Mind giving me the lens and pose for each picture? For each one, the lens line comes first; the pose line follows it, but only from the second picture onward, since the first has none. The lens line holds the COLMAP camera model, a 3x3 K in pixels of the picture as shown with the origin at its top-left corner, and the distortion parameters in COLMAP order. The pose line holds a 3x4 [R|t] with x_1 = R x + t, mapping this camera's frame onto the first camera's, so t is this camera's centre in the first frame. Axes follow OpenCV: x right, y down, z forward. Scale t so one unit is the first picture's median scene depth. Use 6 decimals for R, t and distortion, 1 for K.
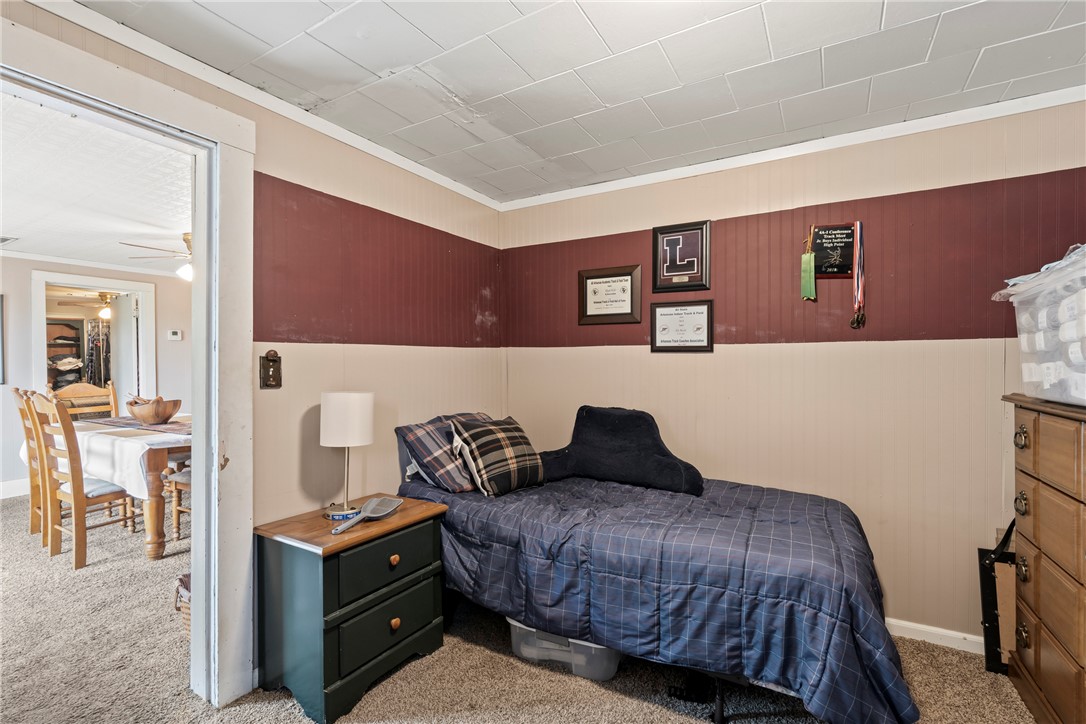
lens RADIAL K [[496.2, 0, 544.6], [0, 496.2, 363.9], [0, 0, 1]] dist [-0.000671, -0.000495]
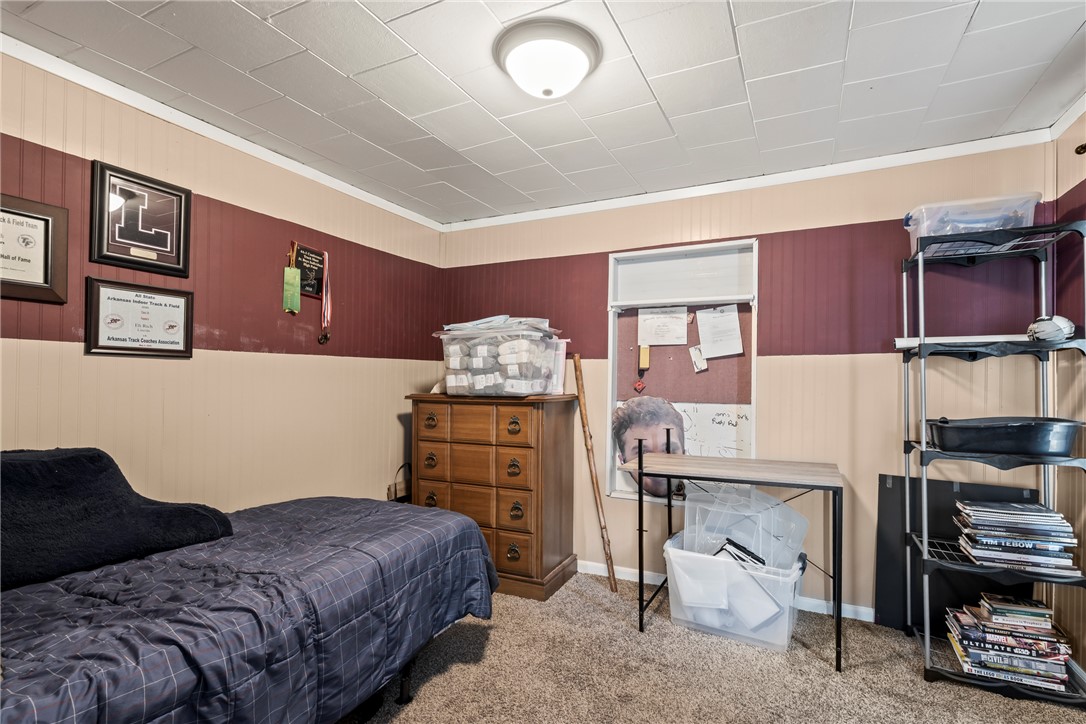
lens RADIAL K [[496.2, 0, 538.0], [0, 496.2, 382.9], [0, 0, 1]] dist [-0.000671, -0.000495]
pose [[-0.049219, -0.005417, 0.998773, -0.478828], [-0.001635, 0.999984, 0.005343, 0.009785], [-0.998787, -0.001370, -0.049227, 0.486724]]
